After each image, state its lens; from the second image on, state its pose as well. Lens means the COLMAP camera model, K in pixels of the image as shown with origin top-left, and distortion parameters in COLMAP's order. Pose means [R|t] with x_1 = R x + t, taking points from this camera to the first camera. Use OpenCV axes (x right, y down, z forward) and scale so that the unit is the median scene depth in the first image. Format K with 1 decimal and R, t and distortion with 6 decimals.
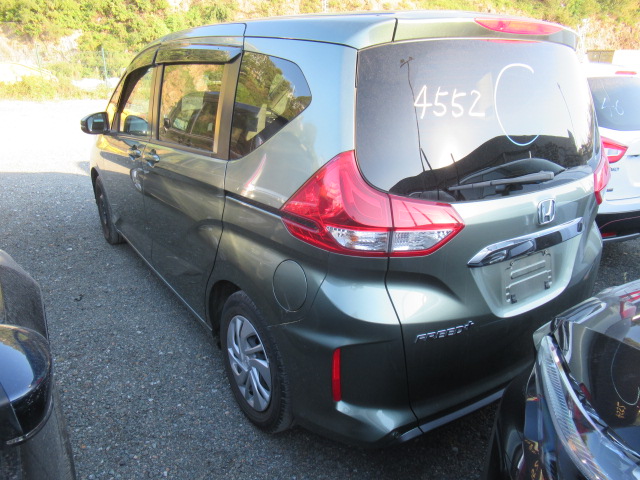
lens RADIAL K [[485.6, 0, 319.9], [0, 485.6, 237.8], [0, 0, 1]] dist [-0.000764, 0.009959]
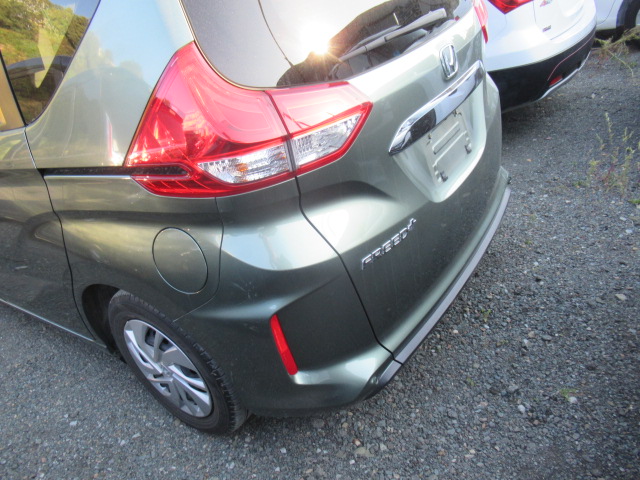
lens RADIAL K [[490.2, 0, 322.4], [0, 490.2, 251.6], [0, 0, 1]] dist [-0.014088, 0.000024]
pose [[0.909308, -0.367361, 0.195460, -0.005752], [0.330490, 0.922975, 0.197215, 0.010103], [-0.252854, -0.114732, 0.960678, 0.226464]]
